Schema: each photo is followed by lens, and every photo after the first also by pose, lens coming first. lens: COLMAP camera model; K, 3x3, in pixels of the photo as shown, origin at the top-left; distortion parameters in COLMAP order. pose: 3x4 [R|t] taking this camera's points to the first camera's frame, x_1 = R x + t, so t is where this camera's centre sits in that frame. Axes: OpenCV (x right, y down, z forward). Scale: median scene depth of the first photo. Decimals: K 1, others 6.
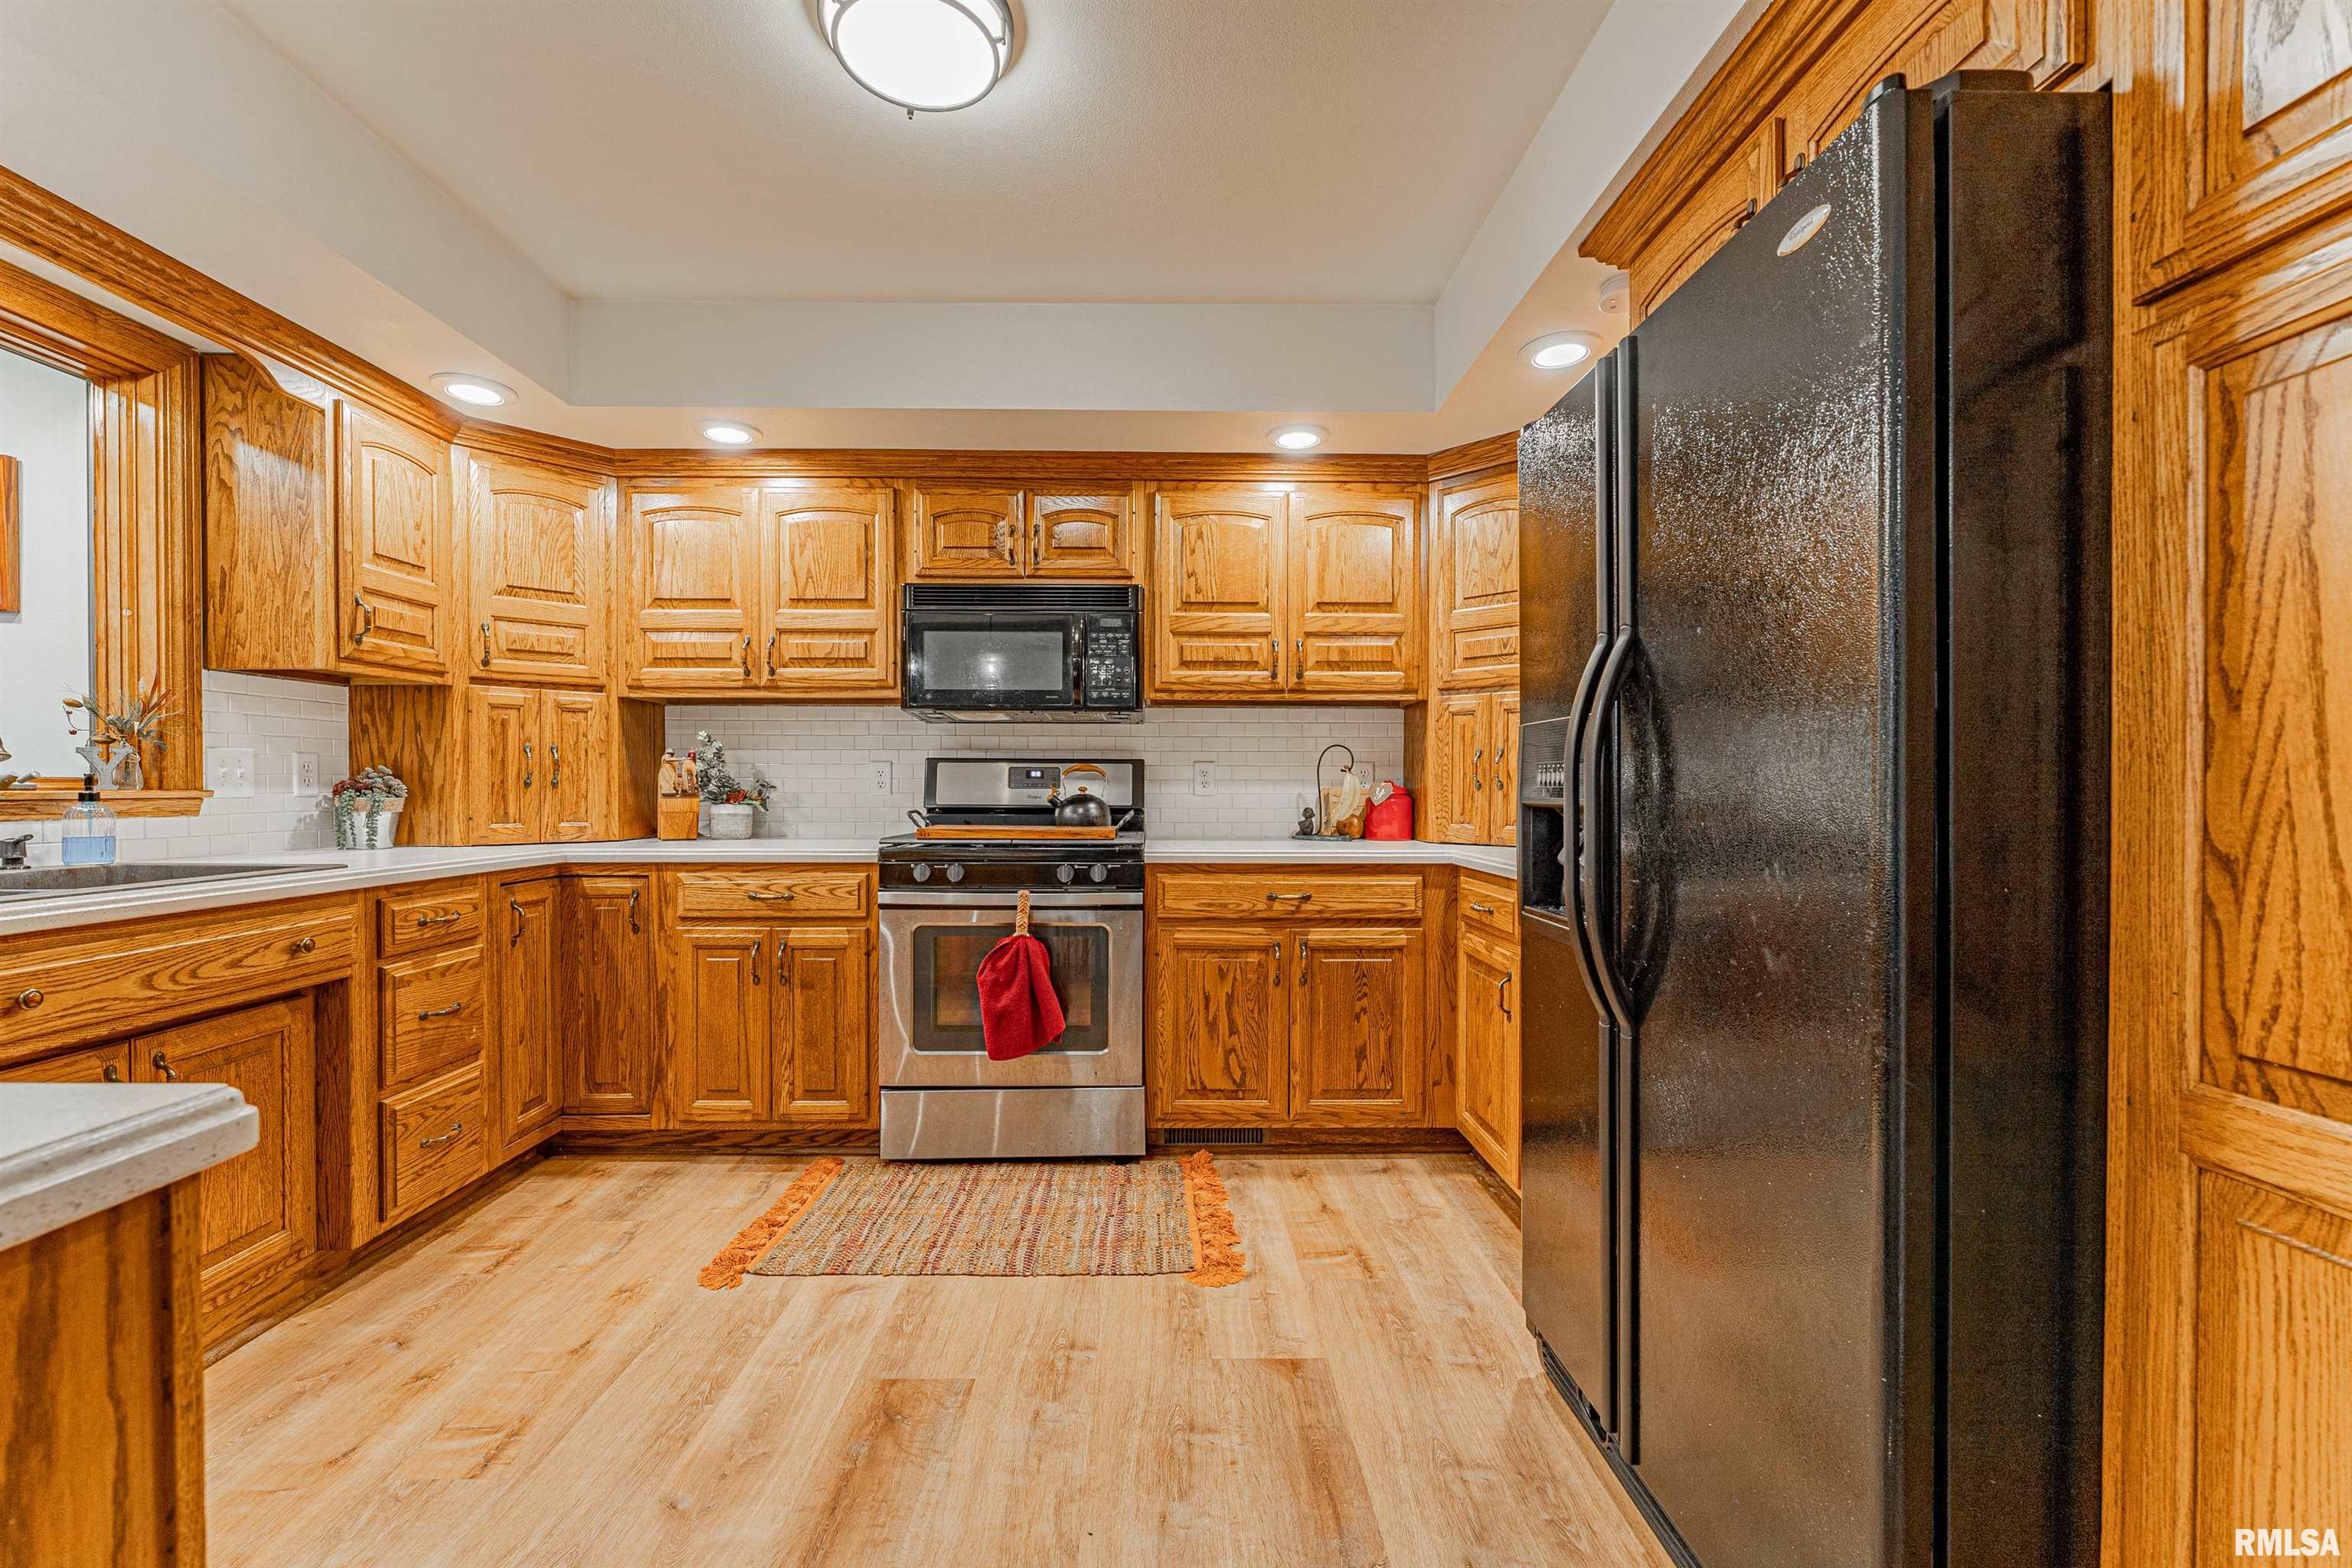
lens RADIAL K [[953.9, 0, 1157.8], [0, 953.9, 795.4], [0, 0, 1]] dist [-0.005421, -0.000058]
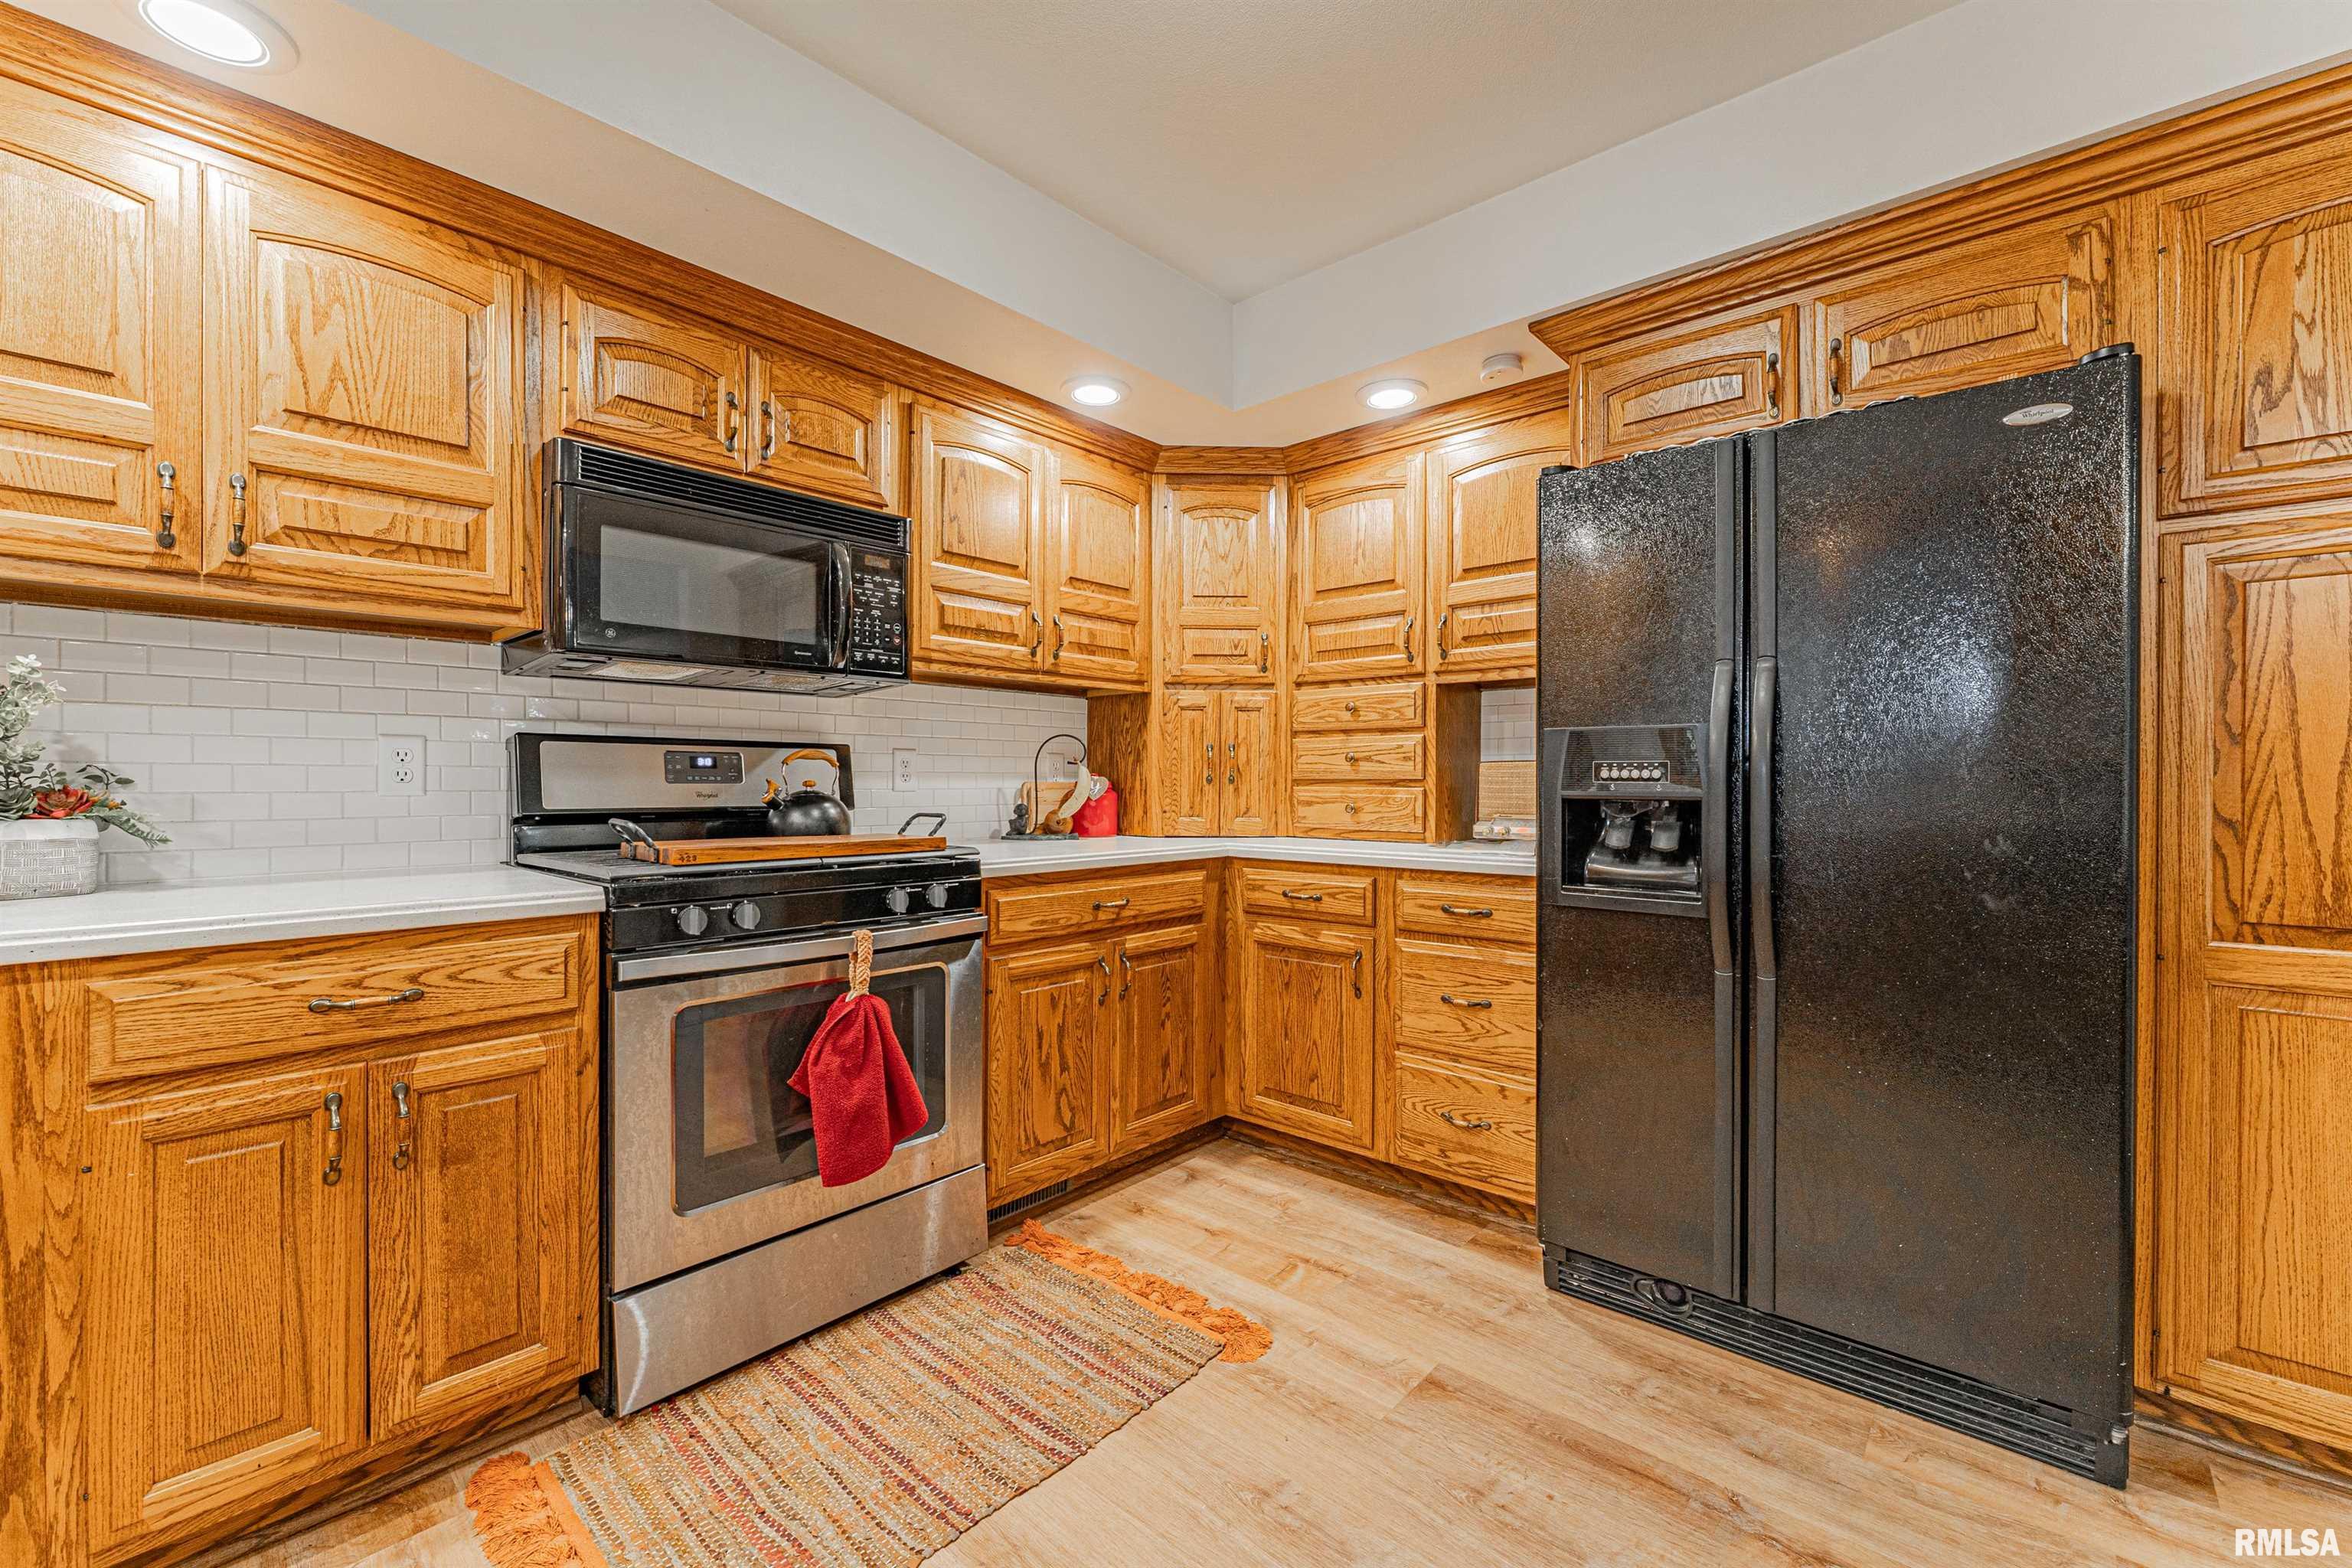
lens RADIAL K [[957.9, 0, 1176.0], [0, 957.9, 784.0], [0, 0, 1]] dist [-0.005929, -0.000066]
pose [[0.682133, -0.003095, 0.731221, -0.479755], [0.005226, 0.999986, -0.000643, -0.005279], [-0.731209, 0.004260, 0.682140, 0.343946]]
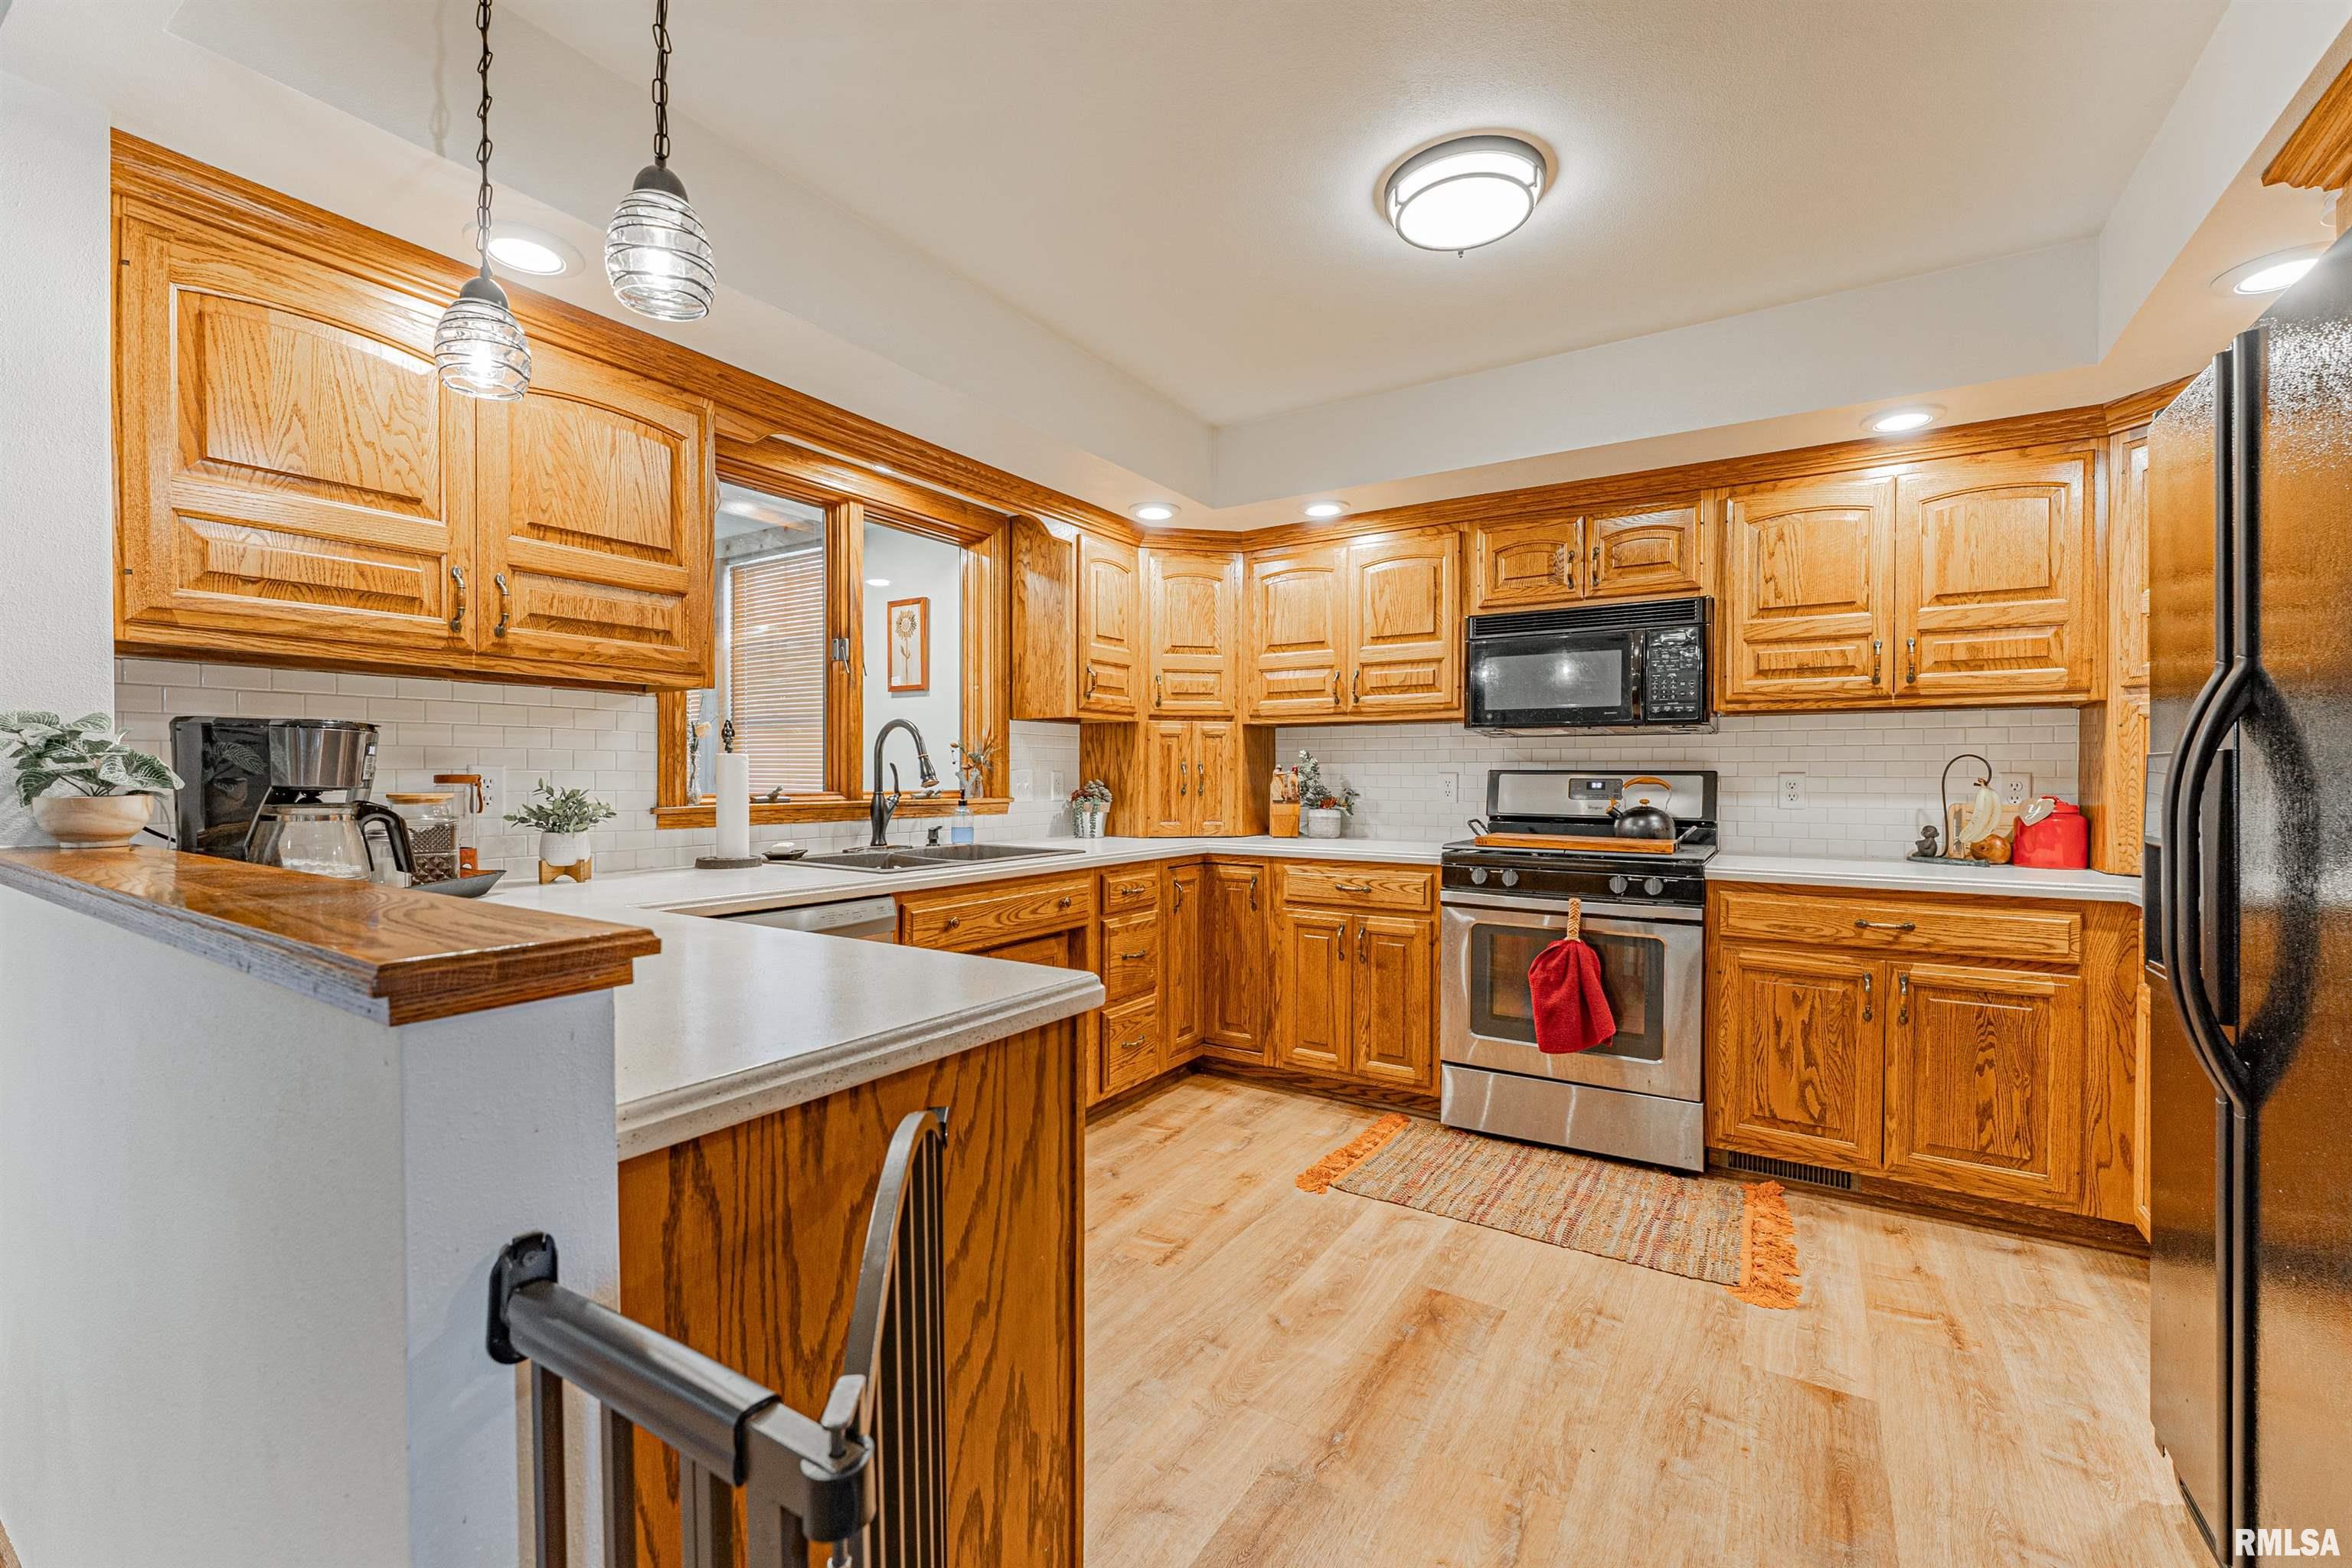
lens RADIAL K [[957.9, 0, 1176.0], [0, 957.9, 784.0], [0, 0, 1]] dist [-0.005929, -0.000066]
pose [[0.837233, 0.005868, -0.546815, 0.068881], [-0.007420, 0.999972, -0.000631, -0.023985], [0.546797, 0.004585, 0.837253, -0.139843]]
